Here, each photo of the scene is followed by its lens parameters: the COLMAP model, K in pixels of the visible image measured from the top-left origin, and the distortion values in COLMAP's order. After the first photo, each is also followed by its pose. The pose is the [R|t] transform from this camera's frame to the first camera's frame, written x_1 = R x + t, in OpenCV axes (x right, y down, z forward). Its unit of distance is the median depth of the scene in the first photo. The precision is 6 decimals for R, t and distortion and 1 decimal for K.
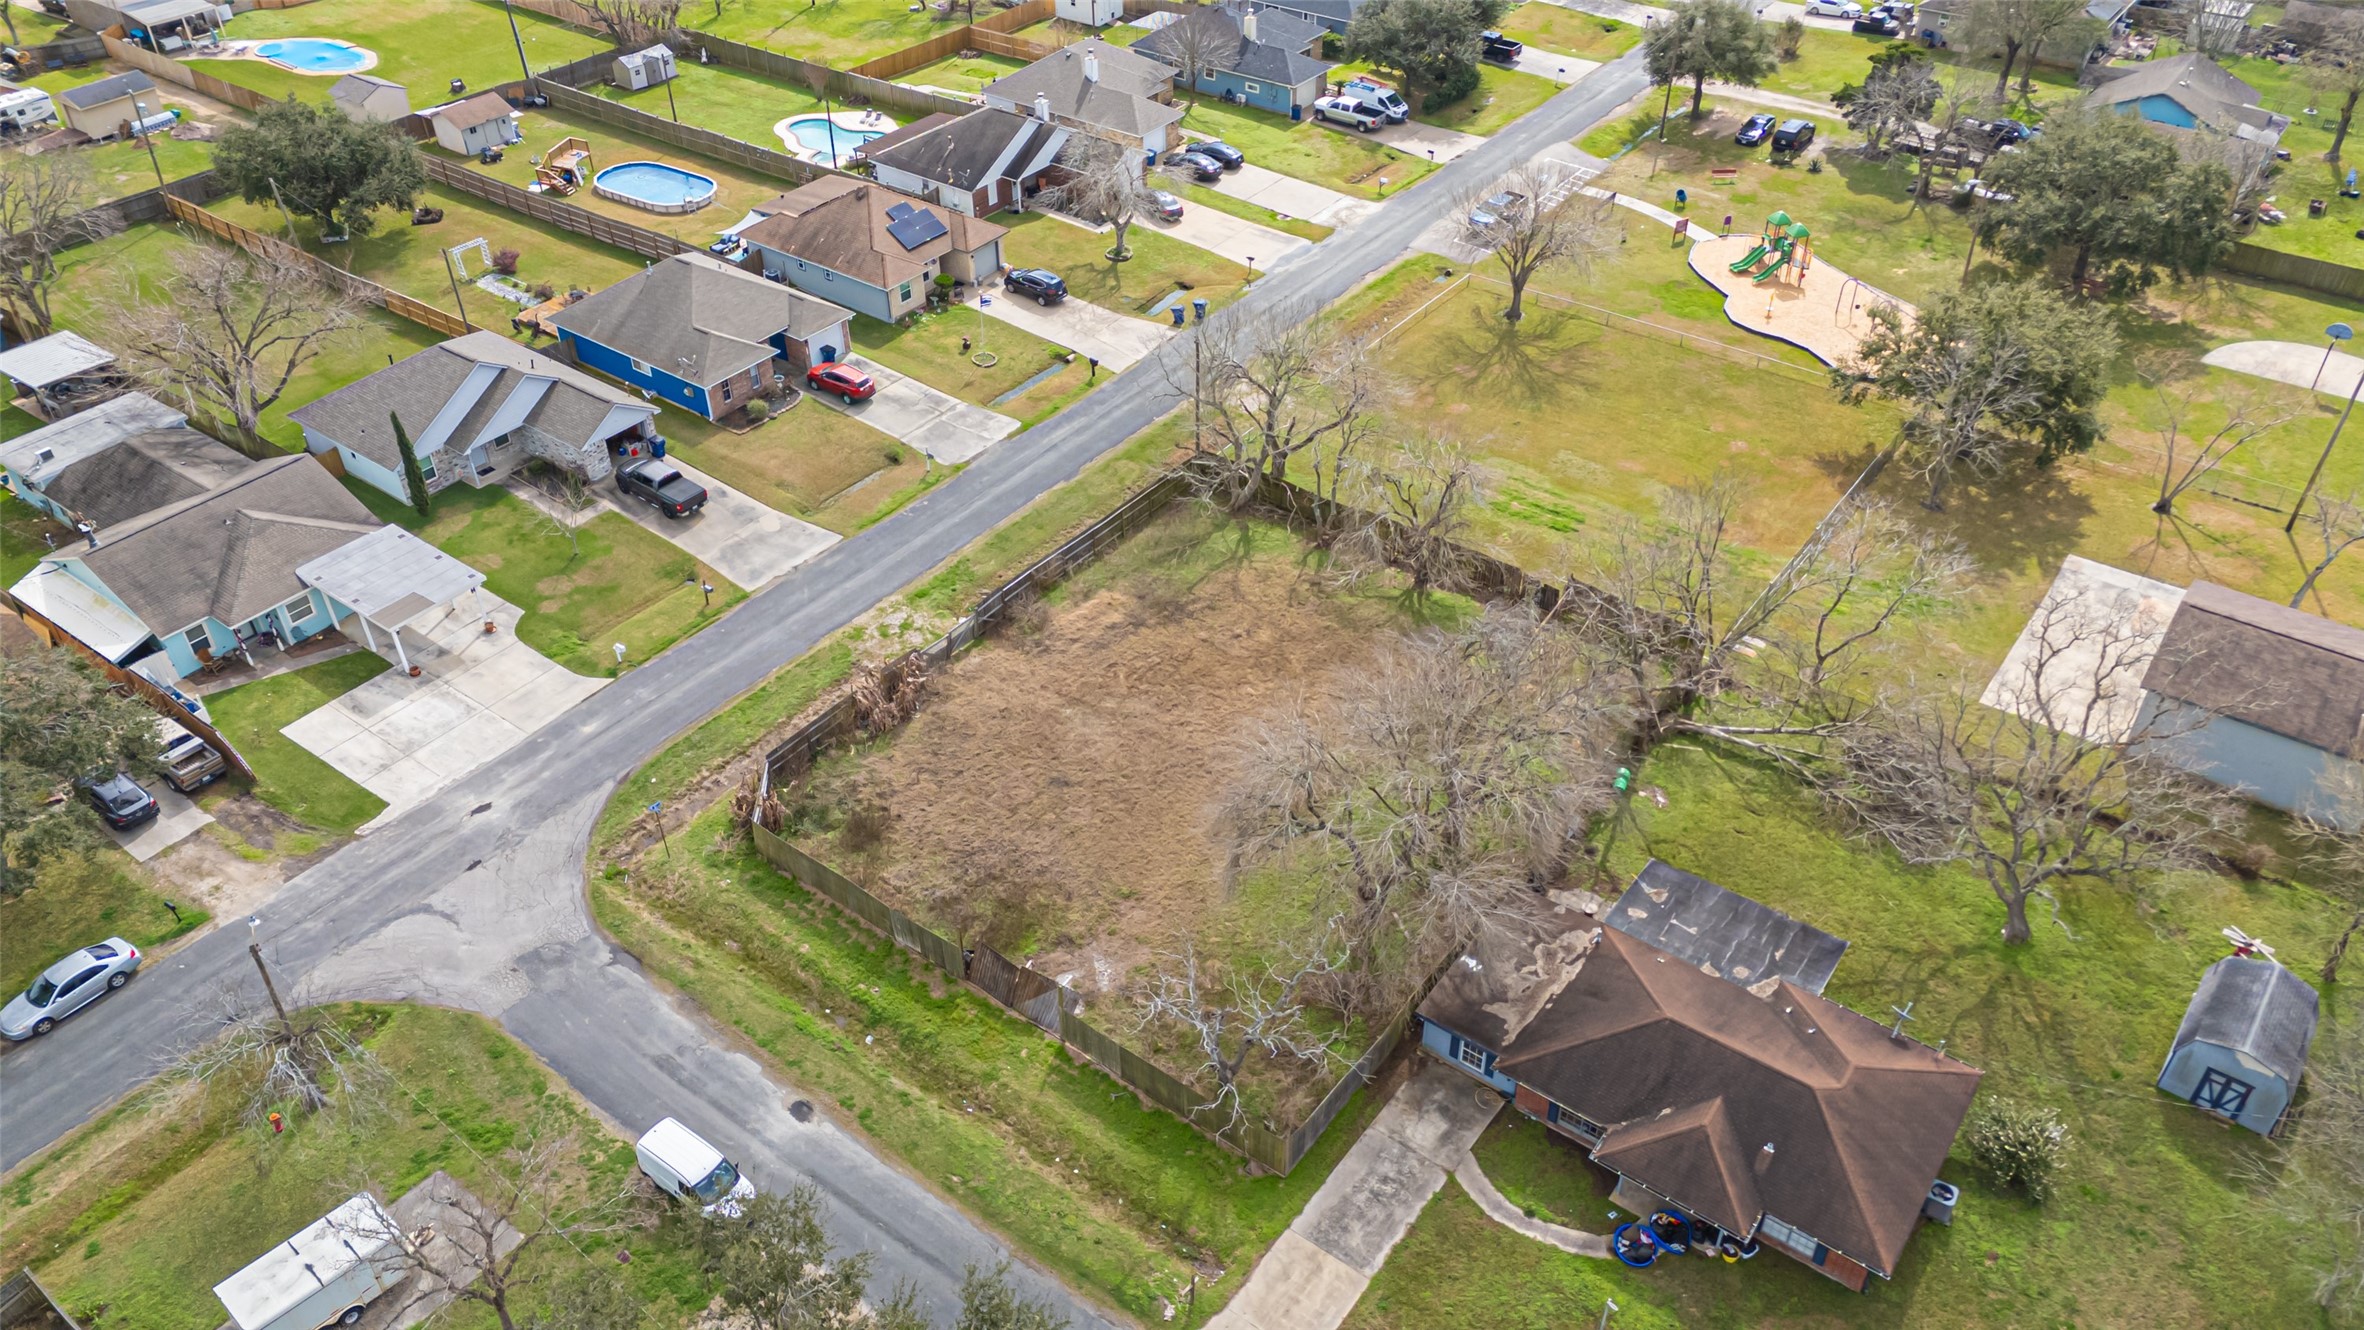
lens RADIAL K [[1718.2, 0, 1190.7], [0, 1718.2, 672.2], [0, 0, 1]] dist [0.097142, -0.101972]
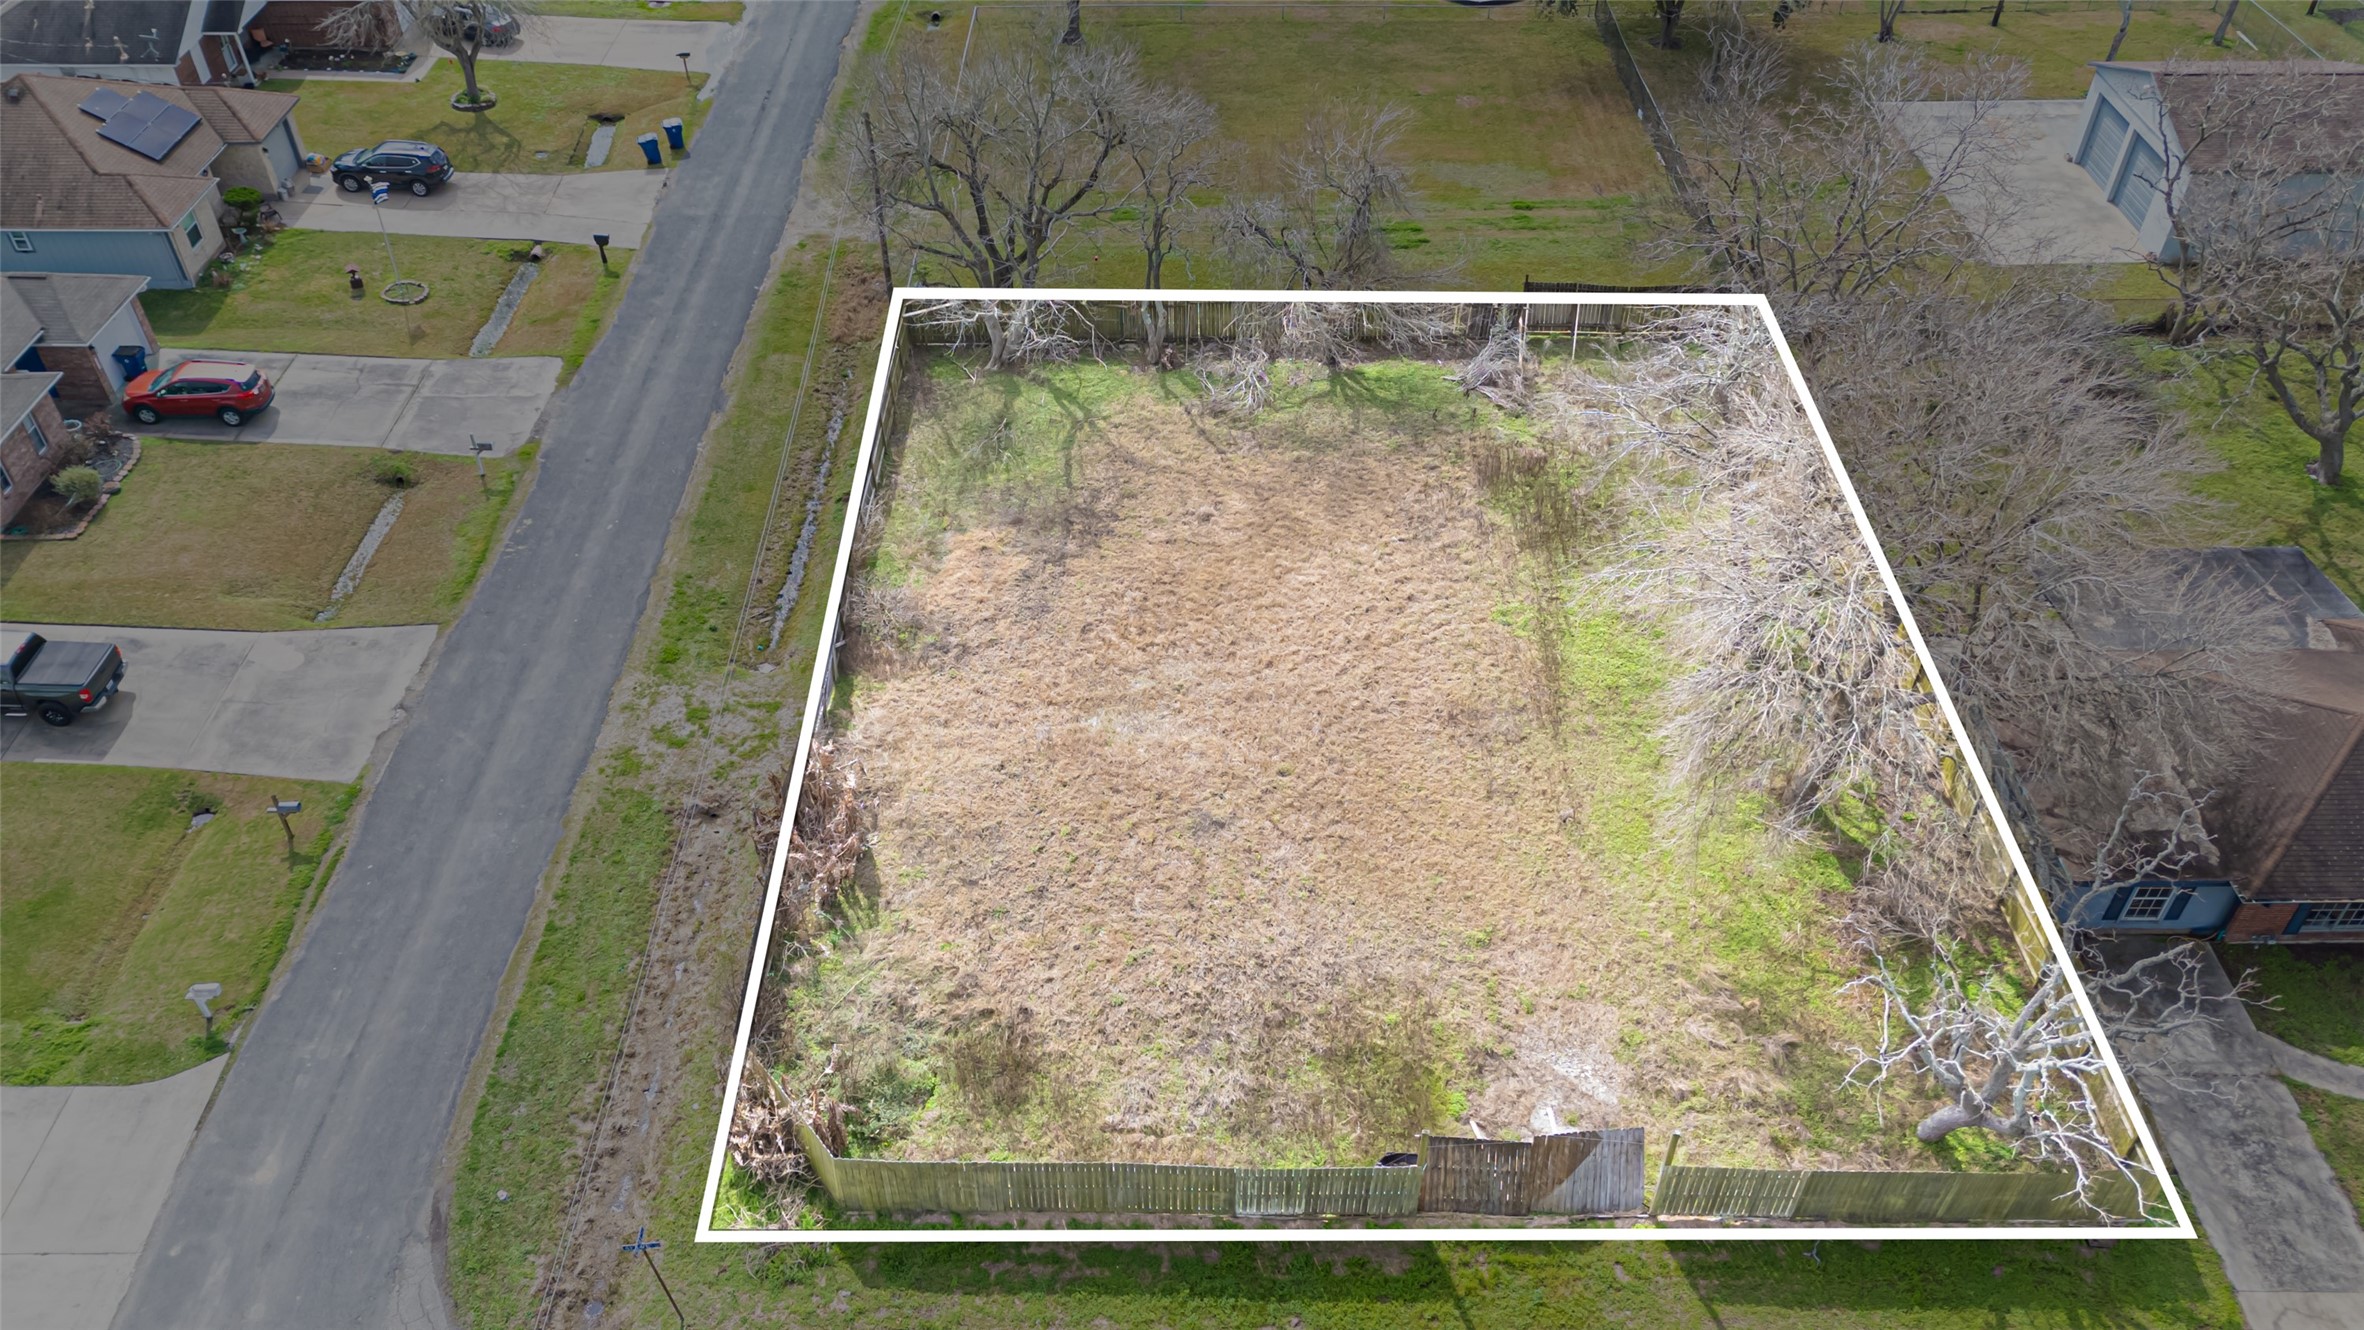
lens RADIAL K [[1736.3, 0, 1189.3], [0, 1736.3, 665.7], [0, 0, 1]] dist [0.056750, -0.035972]
pose [[0.800740, -0.390358, 0.454352, -0.244340], [0.364885, 0.919400, 0.146841, -0.056027], [-0.475052, 0.048205, 0.878637, 0.364164]]
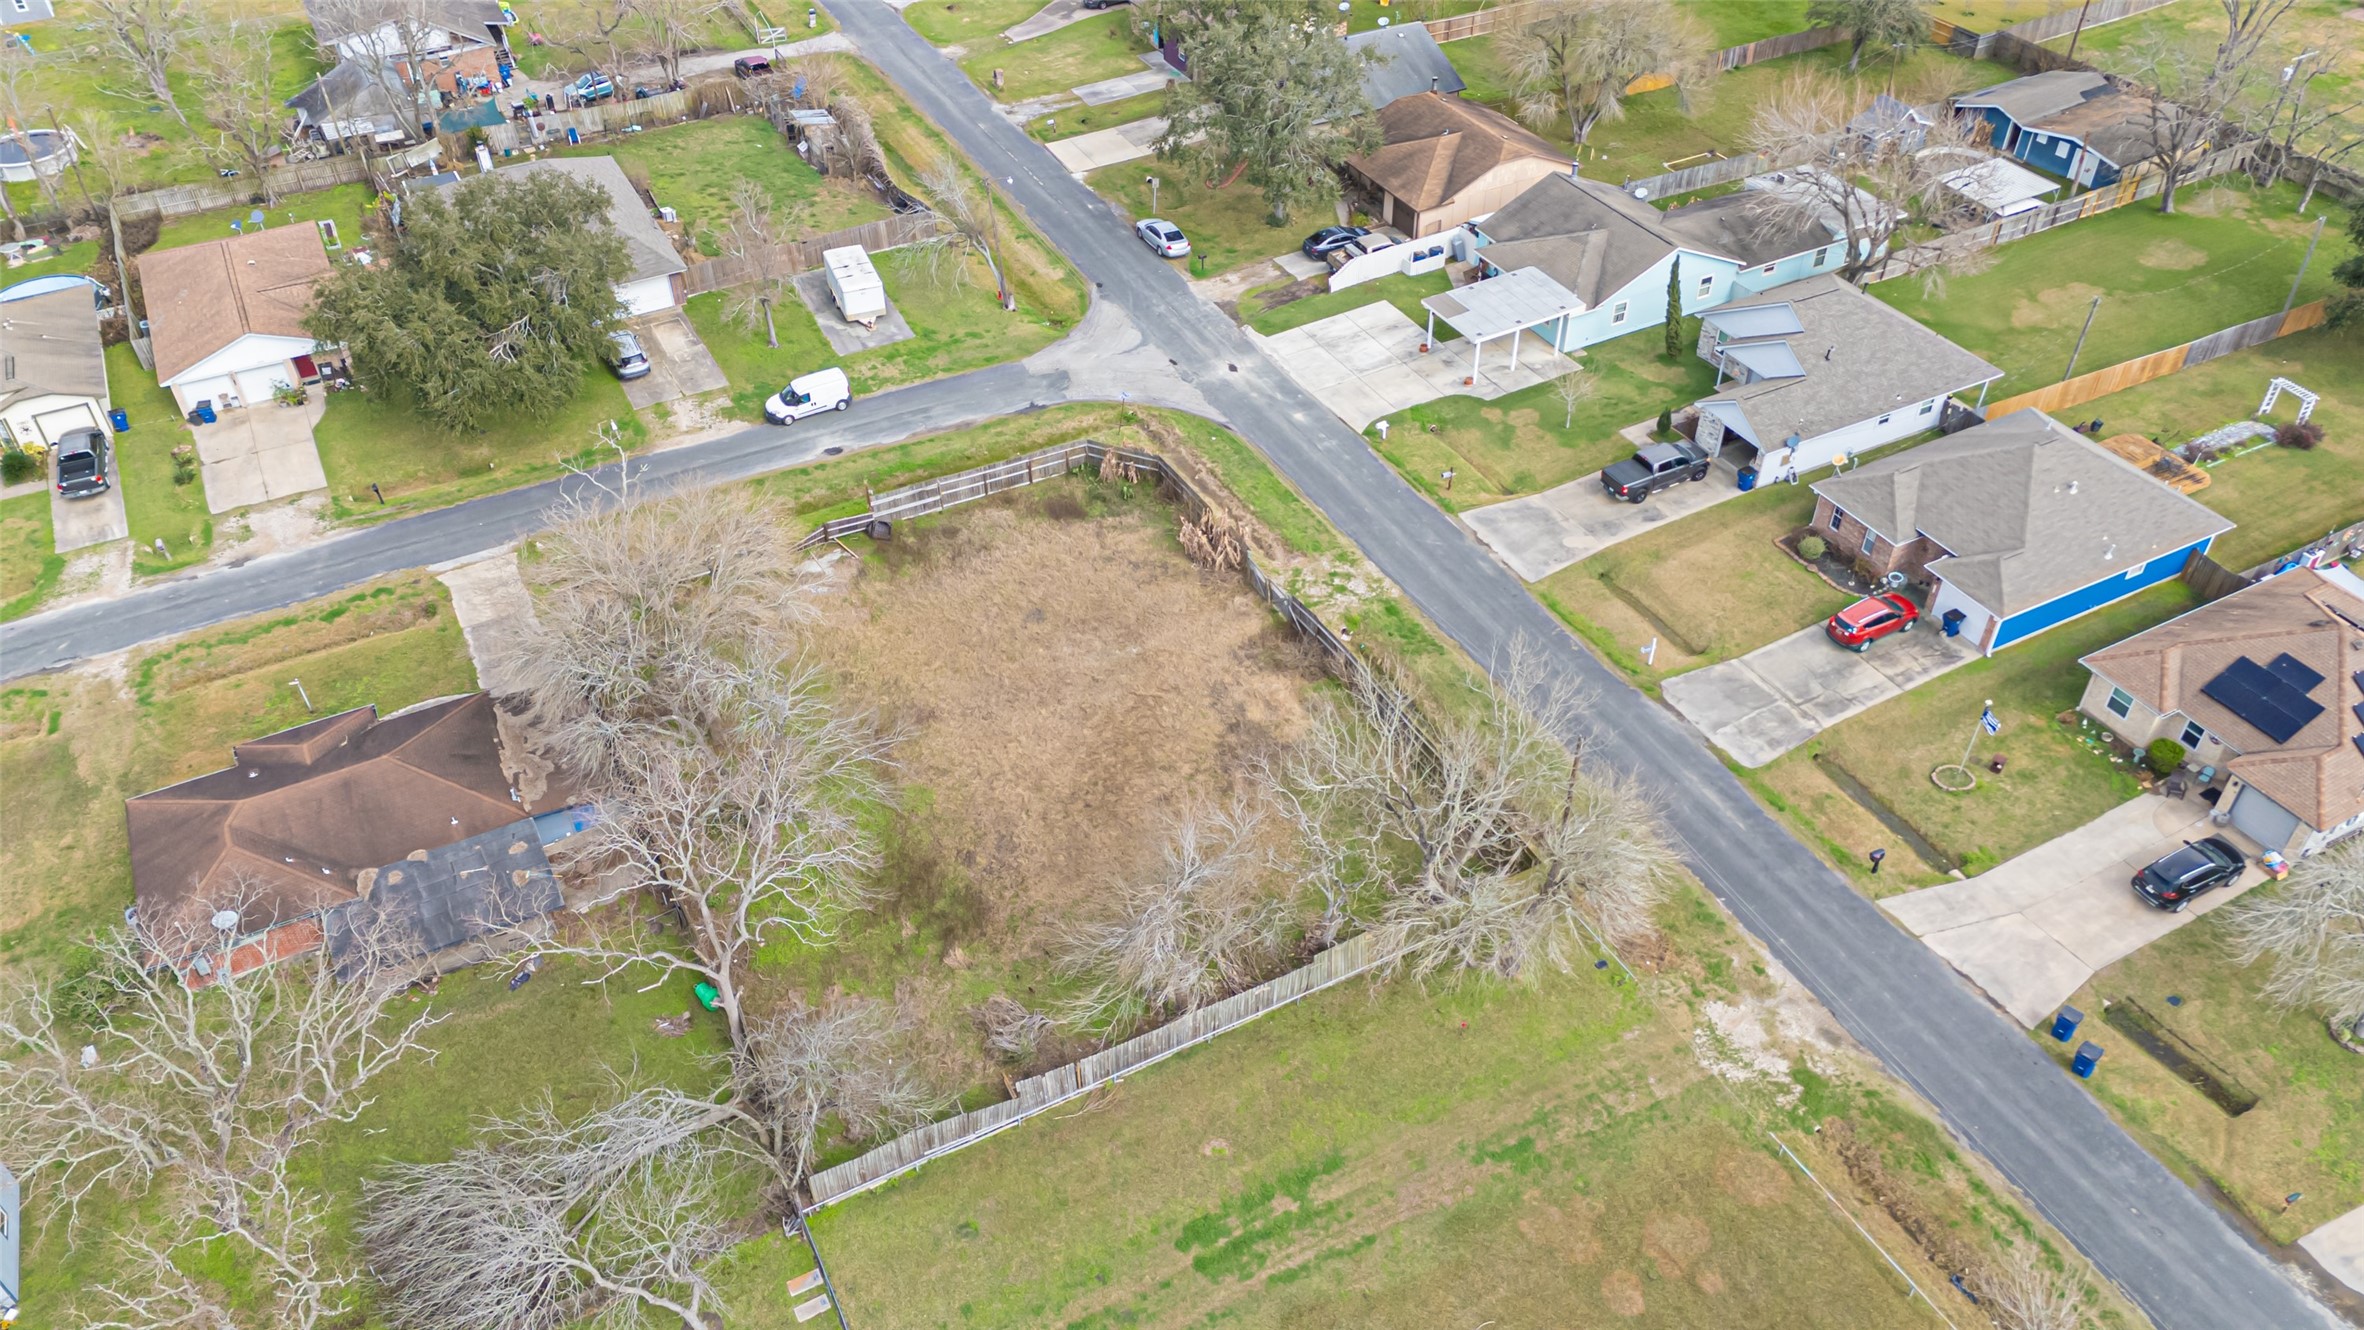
lens RADIAL K [[1718.2, 0, 1190.7], [0, 1718.2, 672.2], [0, 0, 1]] dist [0.097142, -0.101972]
pose [[-0.431937, 0.595500, -0.677355, 0.472368], [-0.546017, 0.425098, 0.721912, -0.561163], [0.717841, 0.681668, 0.141538, 0.707283]]
